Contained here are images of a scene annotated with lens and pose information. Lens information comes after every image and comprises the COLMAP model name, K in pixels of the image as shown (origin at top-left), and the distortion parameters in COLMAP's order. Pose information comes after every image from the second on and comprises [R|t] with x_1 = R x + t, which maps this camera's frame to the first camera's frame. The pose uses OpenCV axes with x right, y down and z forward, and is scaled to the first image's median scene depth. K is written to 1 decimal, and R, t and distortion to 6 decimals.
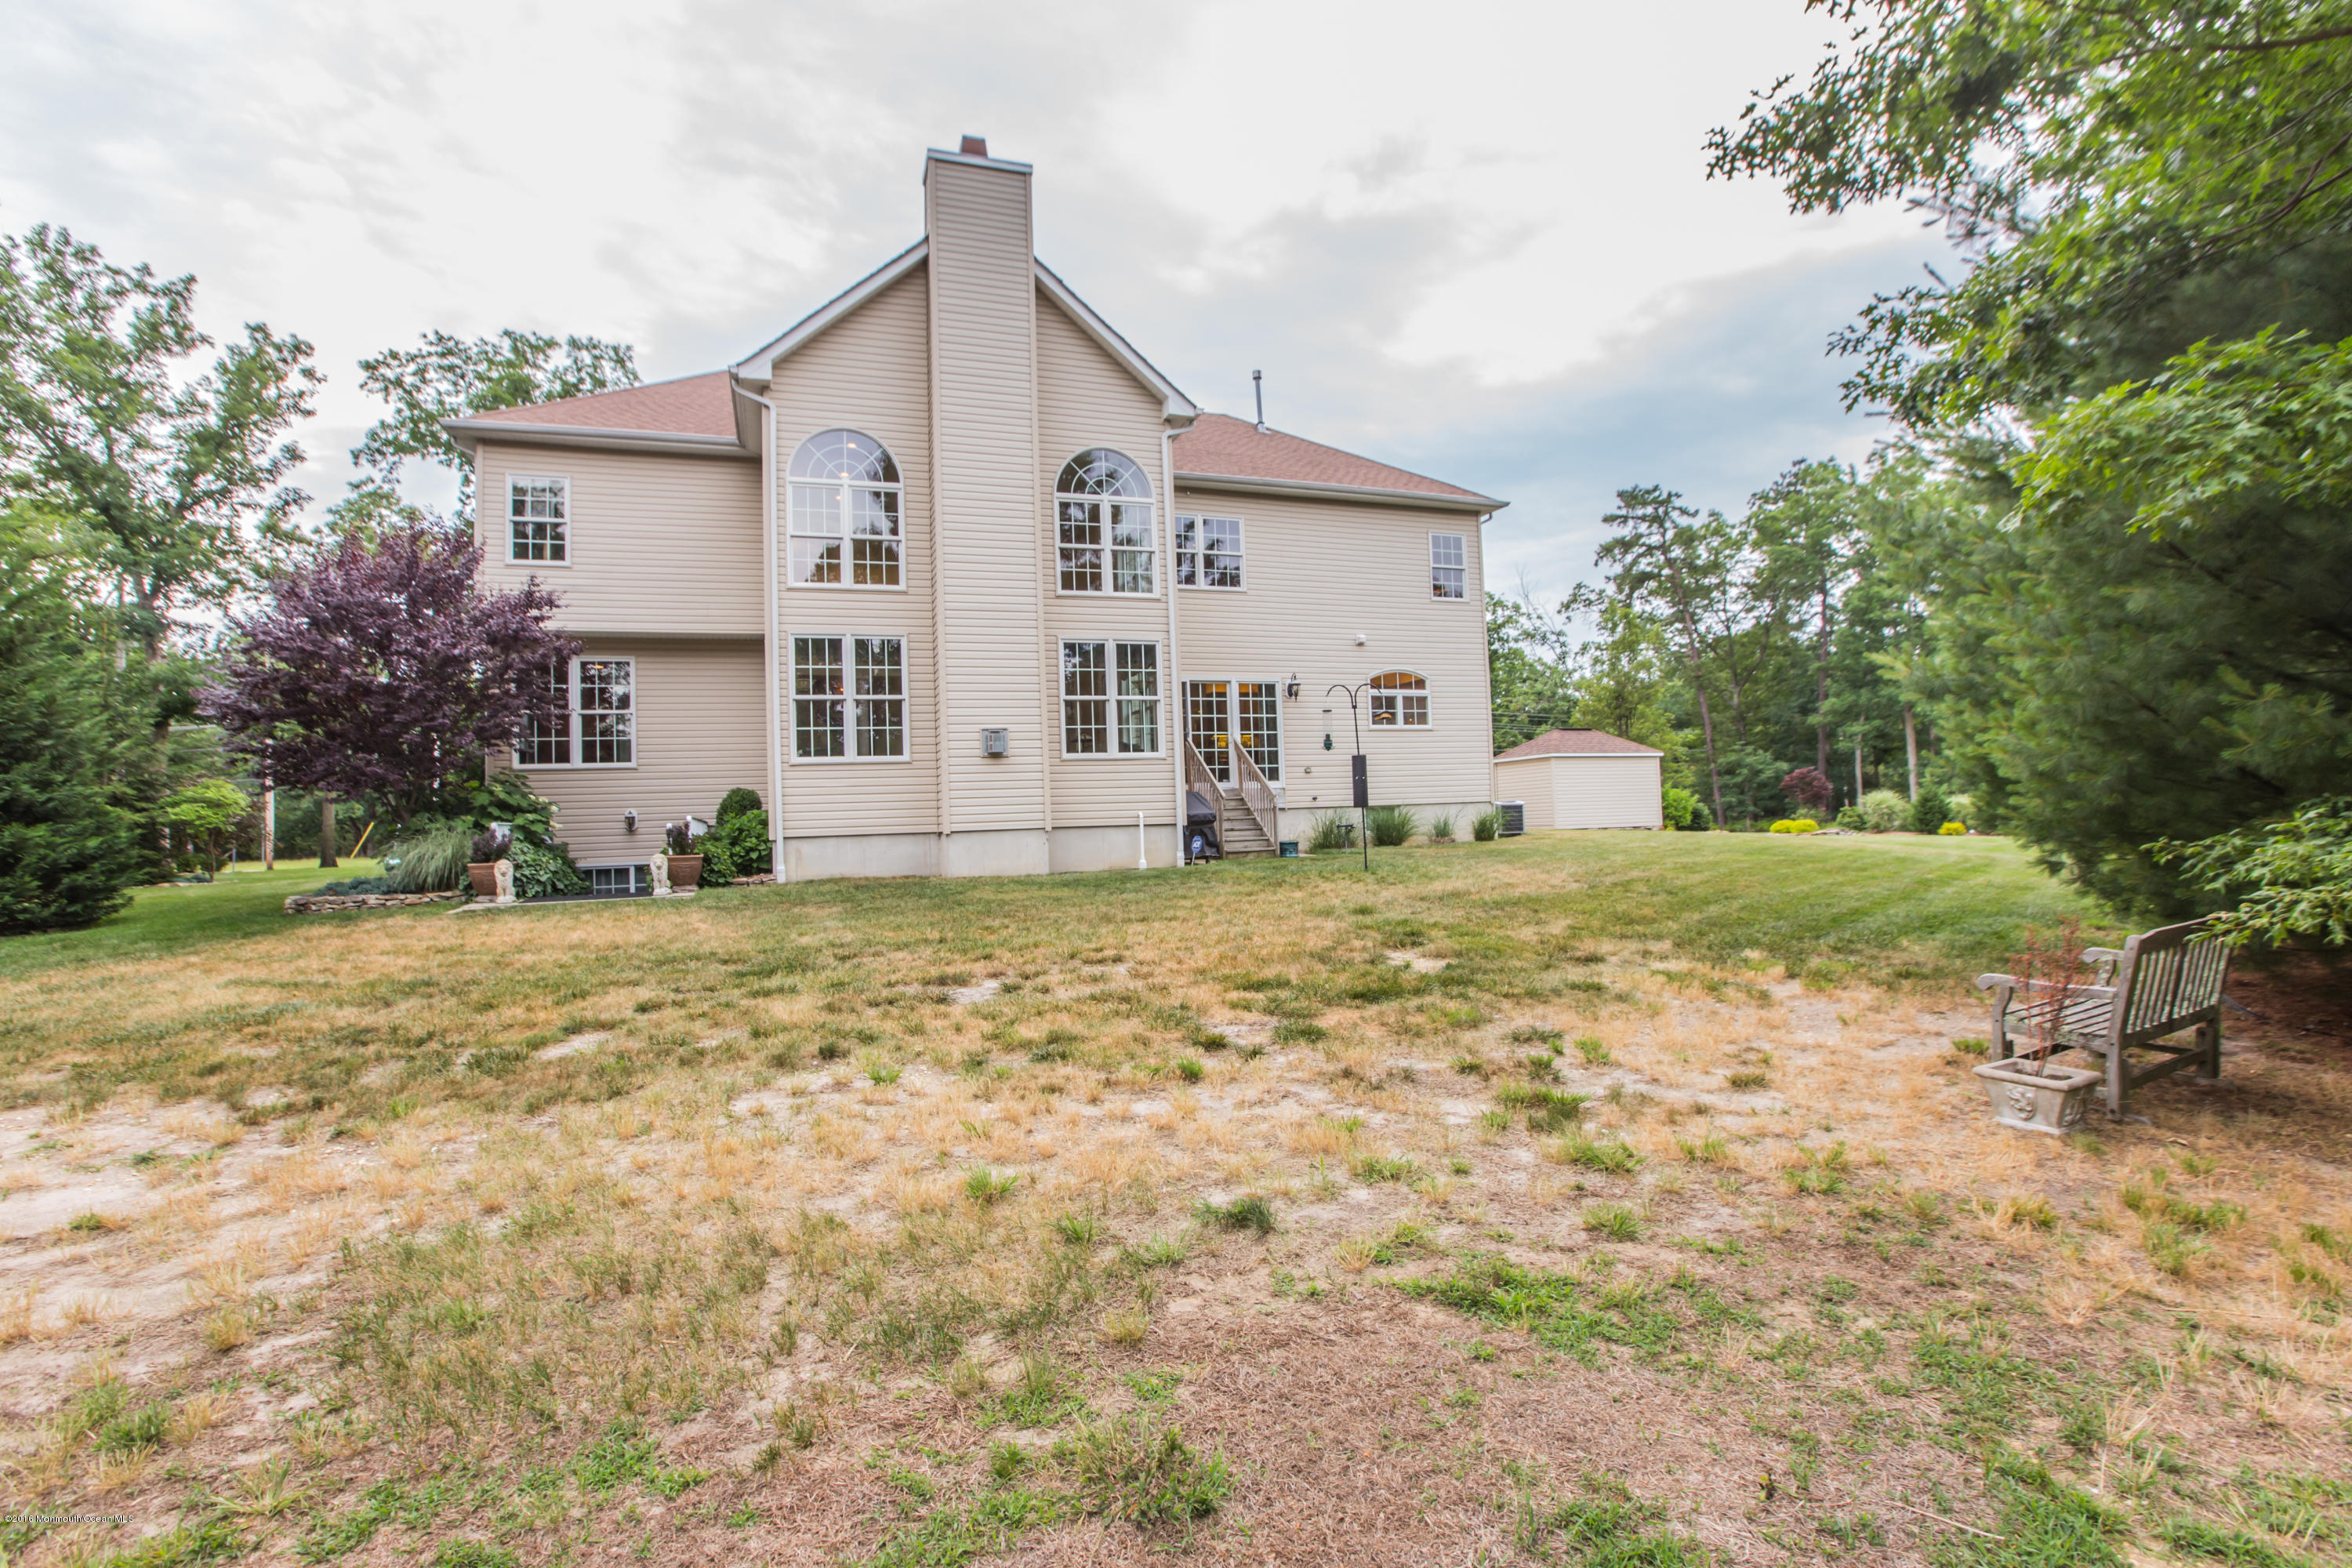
lens RADIAL K [[1073.9, 0, 1163.7], [0, 1073.9, 777.0], [0, 0, 1]] dist [-0.045540, 0.012611]
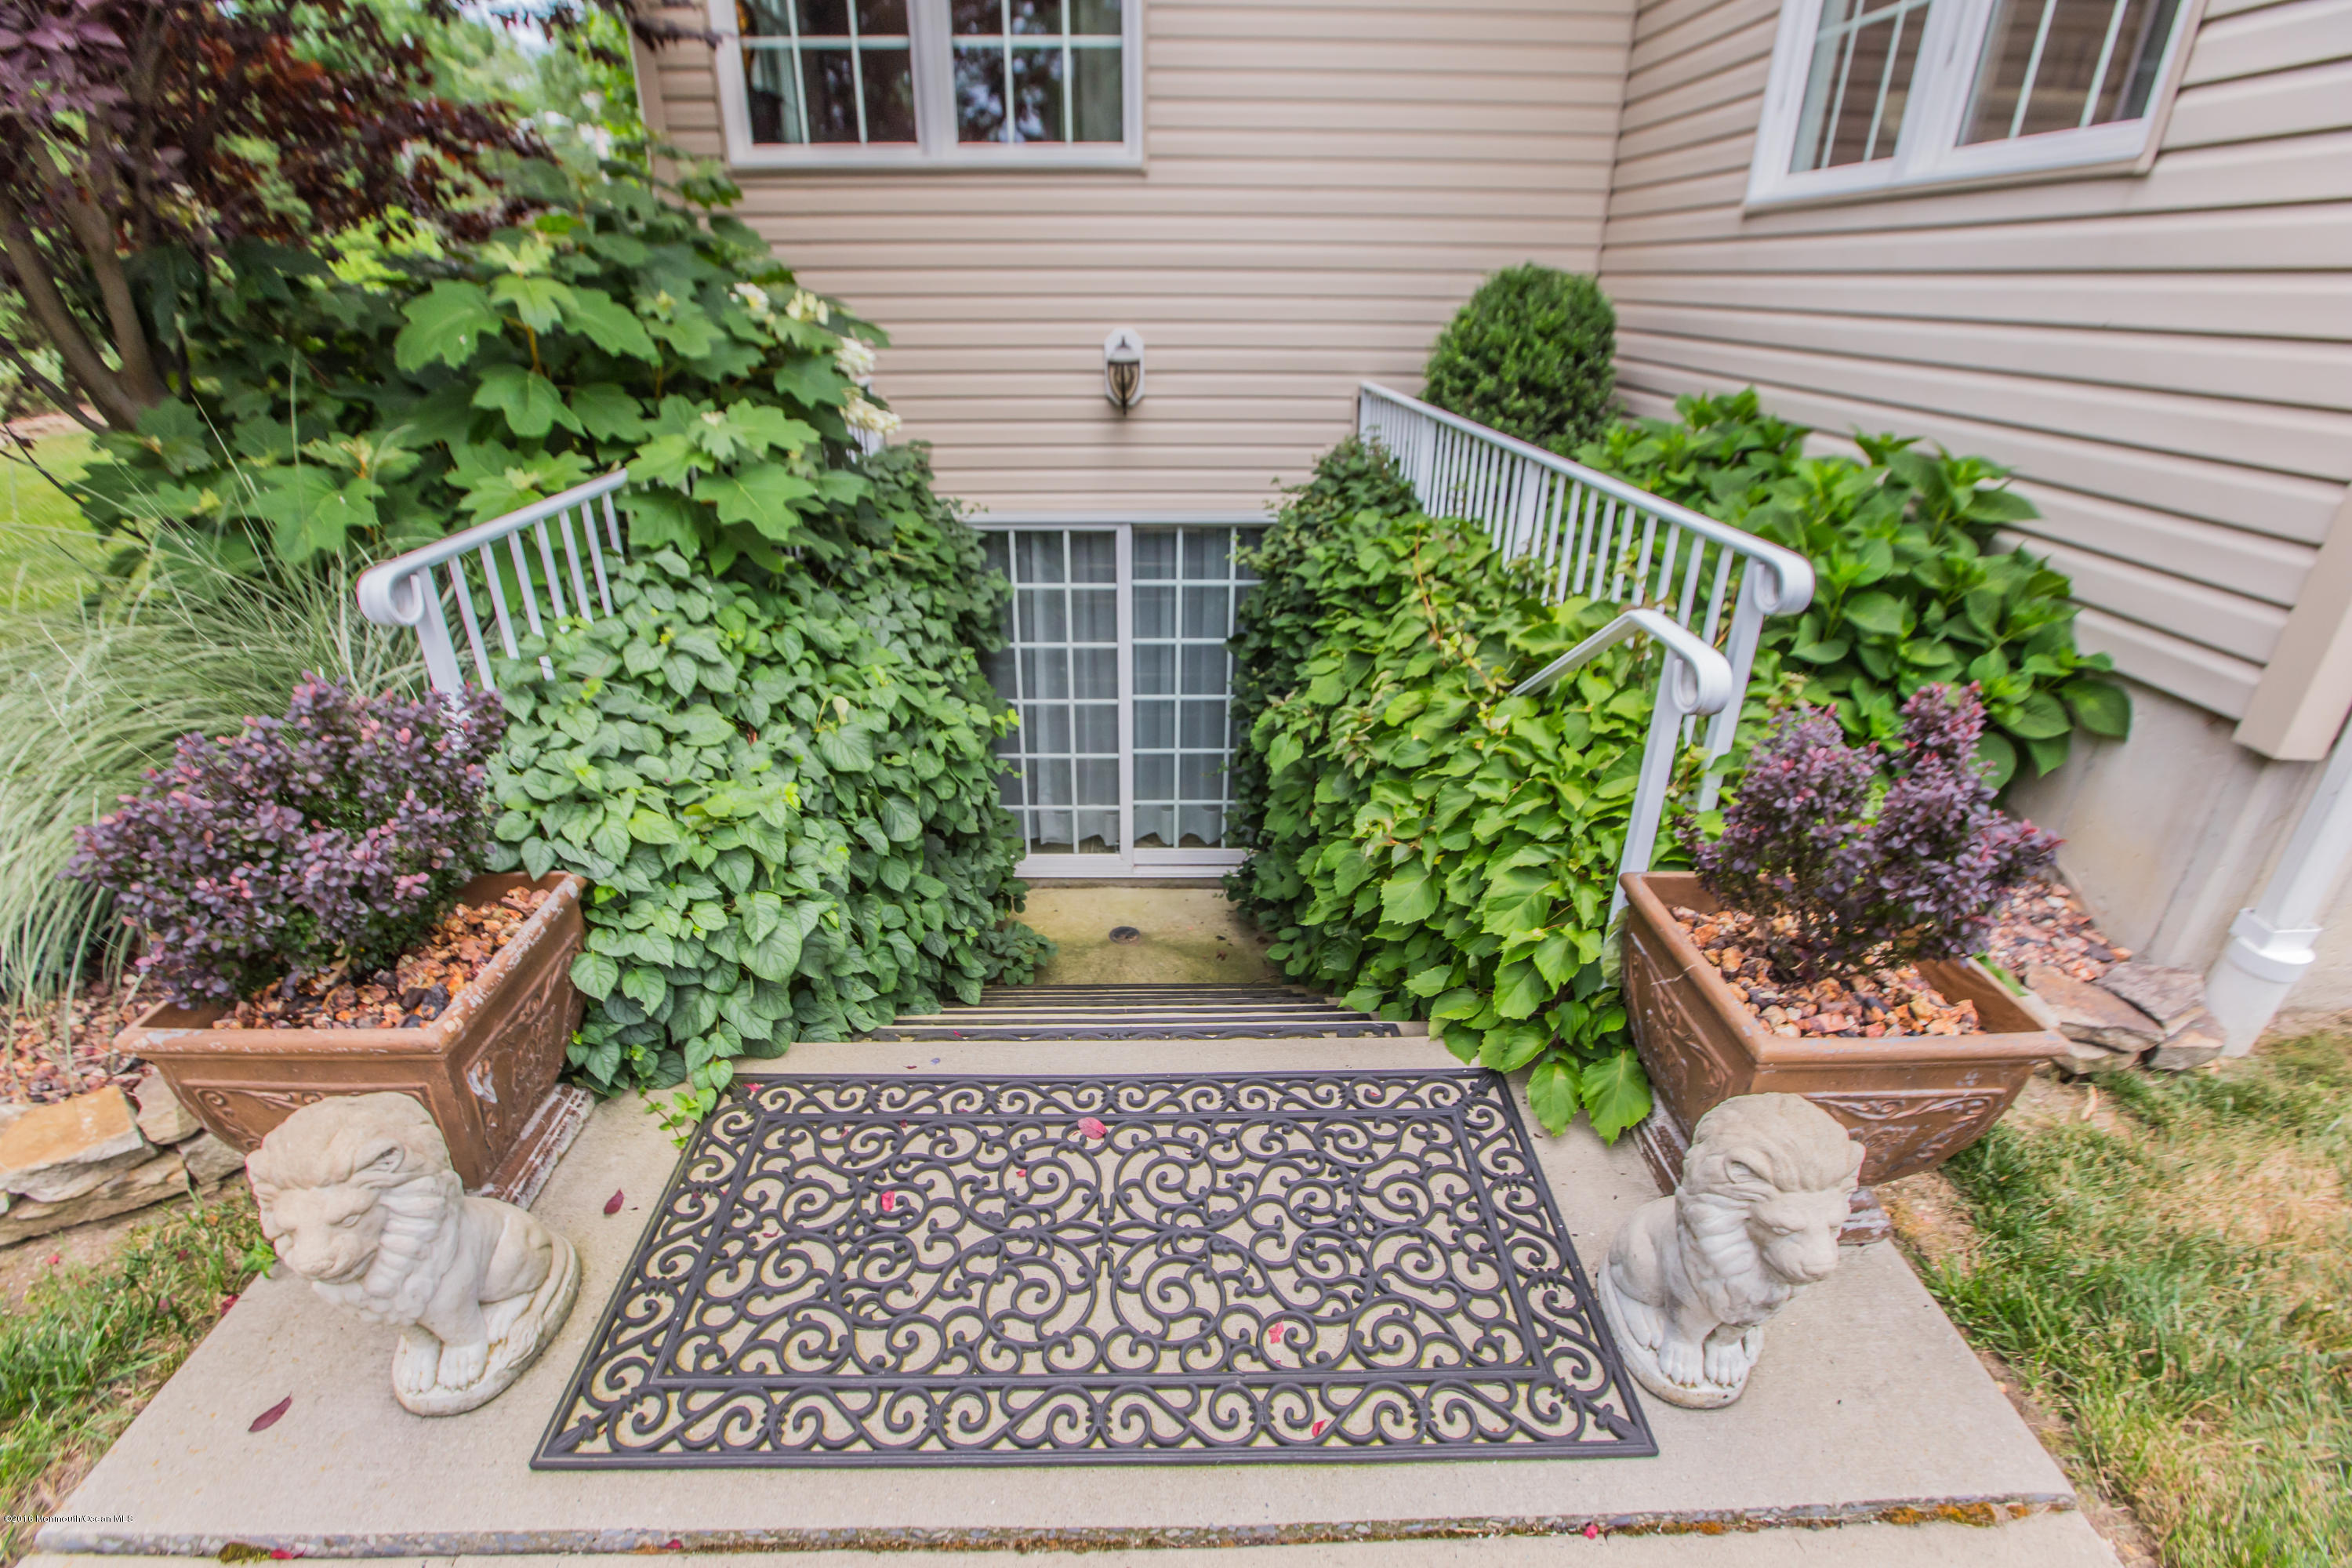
lens RADIAL K [[1073.9, 0, 1173.5], [0, 1073.9, 787.2], [0, 0, 1]] dist [-0.045540, 0.012611]
pose [[0.948772, 0.173974, -0.263752, -0.391462], [-0.030162, 0.880815, 0.472499, 0.002747], [0.314519, -0.440338, 0.840940, 0.708166]]
